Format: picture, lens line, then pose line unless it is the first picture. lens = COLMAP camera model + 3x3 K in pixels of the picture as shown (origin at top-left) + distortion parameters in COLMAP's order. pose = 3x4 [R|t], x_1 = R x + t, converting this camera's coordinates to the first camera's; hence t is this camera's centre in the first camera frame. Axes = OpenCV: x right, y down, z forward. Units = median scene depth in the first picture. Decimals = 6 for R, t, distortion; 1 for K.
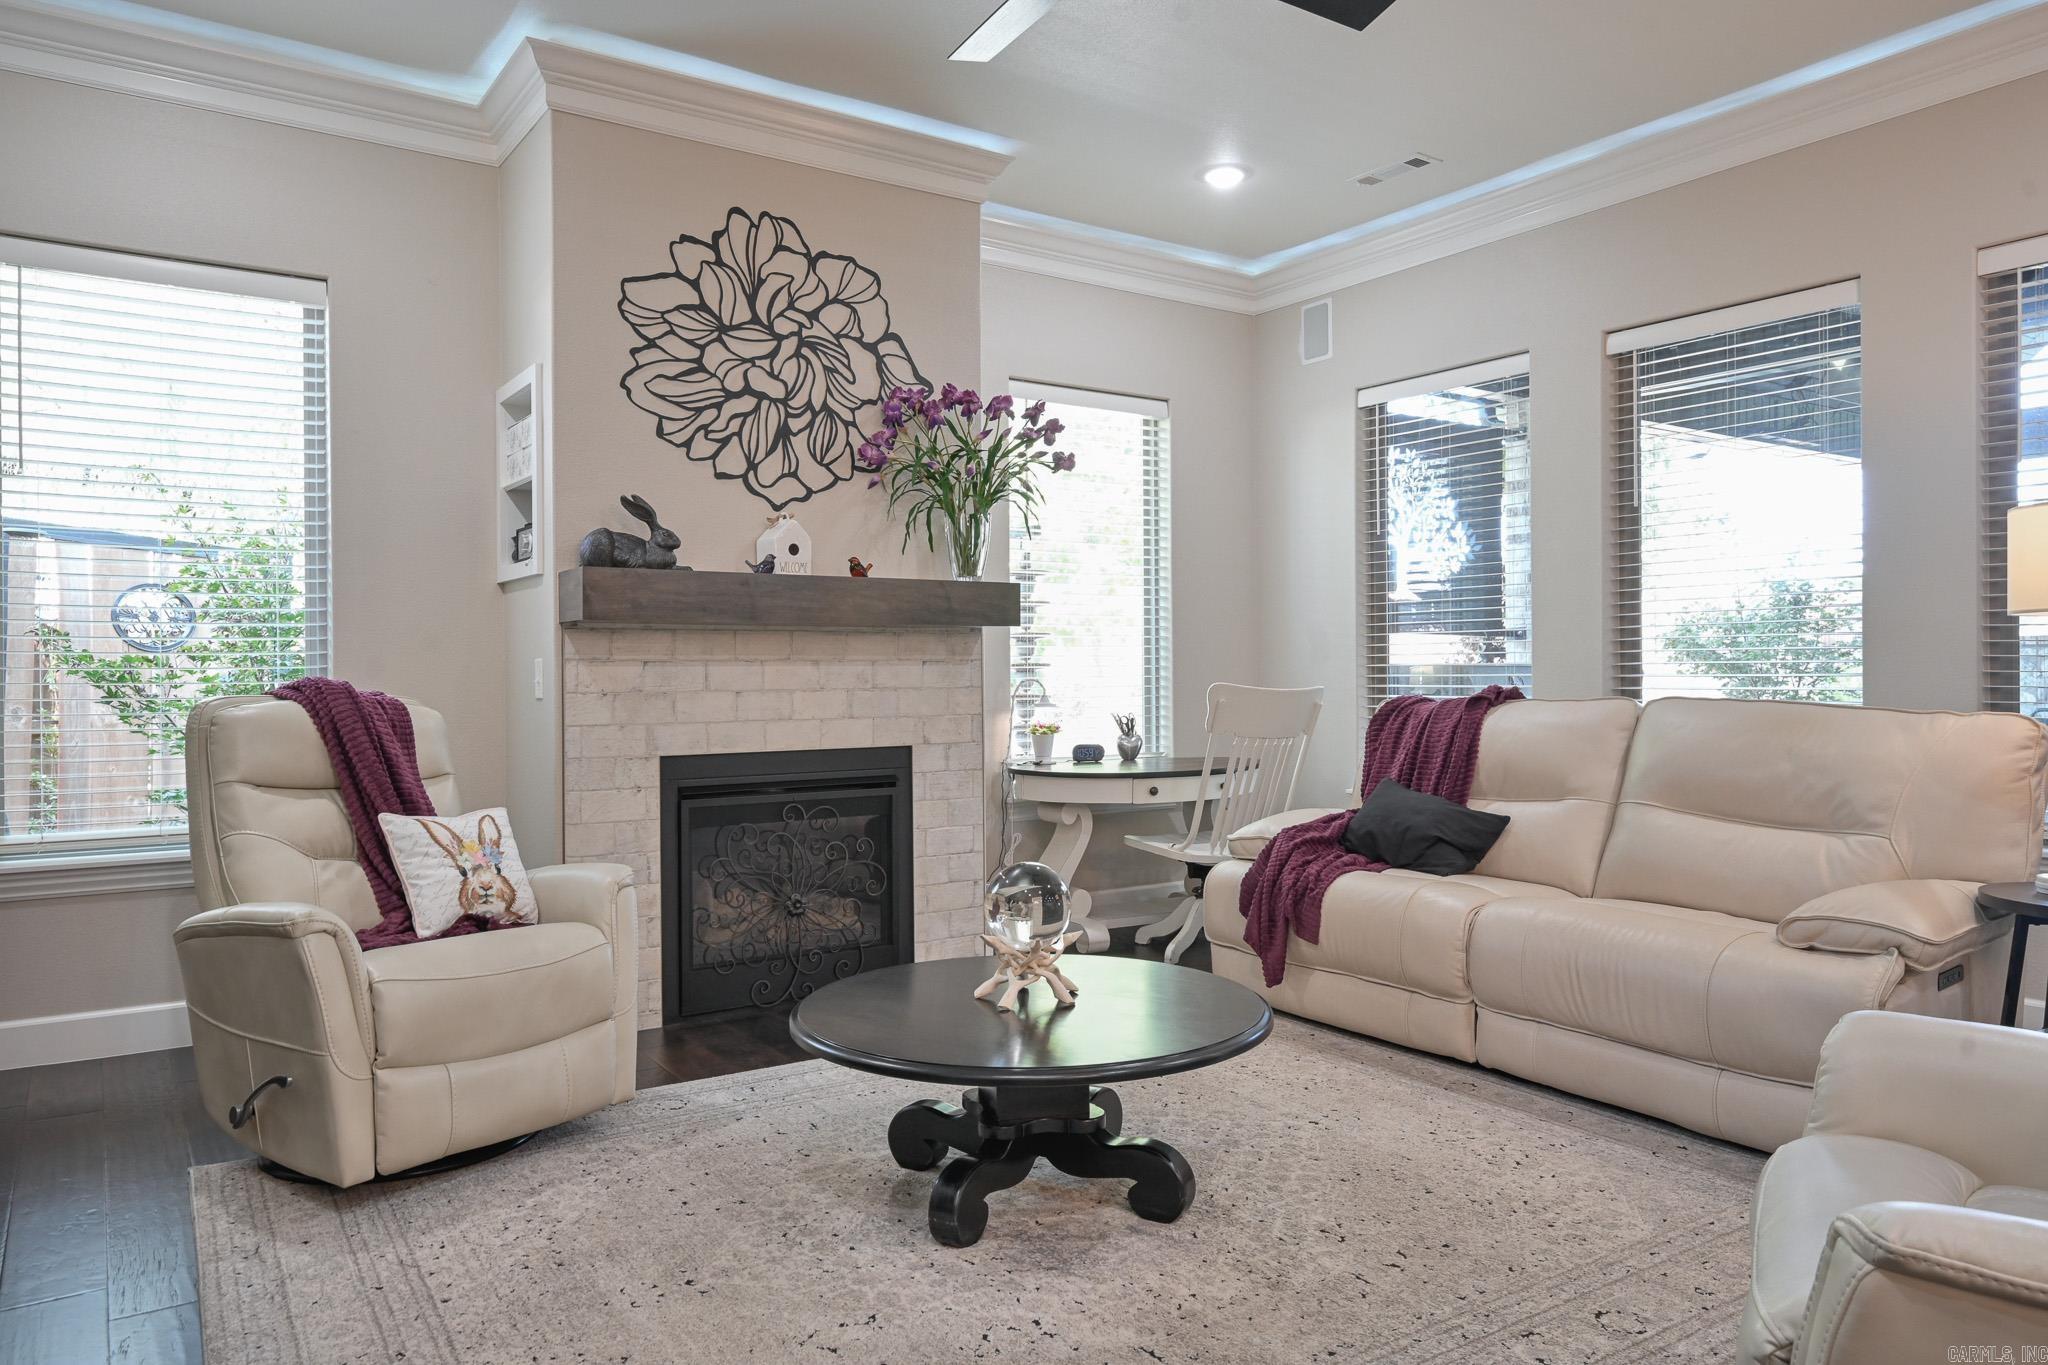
lens RADIAL K [[1351.8, 0, 1024.0], [0, 1351.8, 682.5], [0, 0, 1]] dist [0.000764, -0.001102]
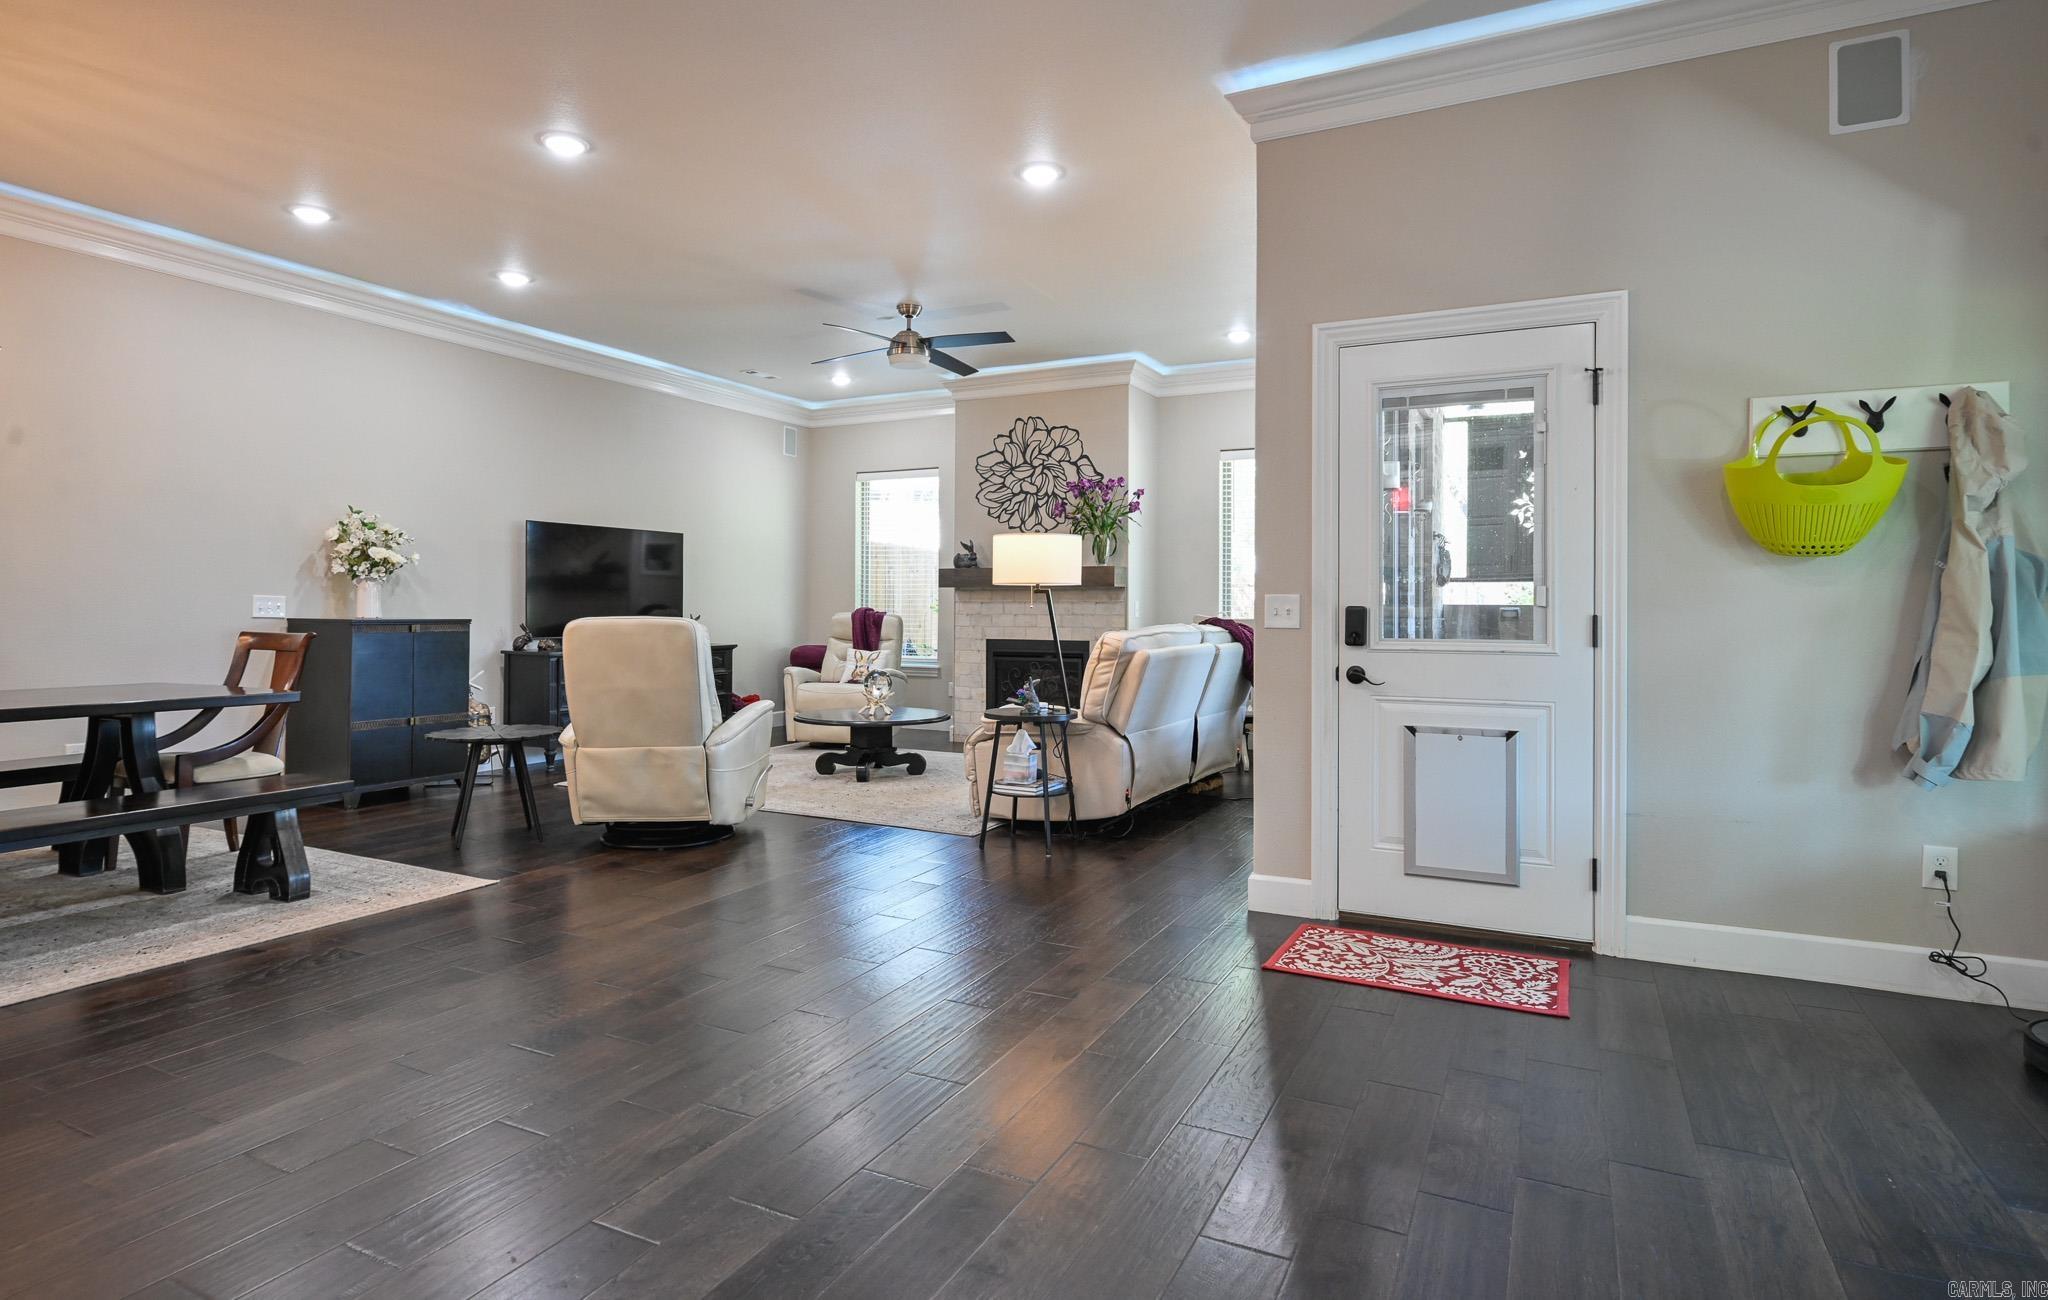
lens RADIAL K [[1055.5, 0, 1022.3], [0, 1055.5, 608.2], [0, 0, 1]] dist [-0.005260, -0.000603]
pose [[0.483302, 0.009720, -0.875400, 1.478421], [-0.013268, 0.999905, 0.003777, -0.012632], [0.875353, 0.009789, 0.483385, 0.080348]]
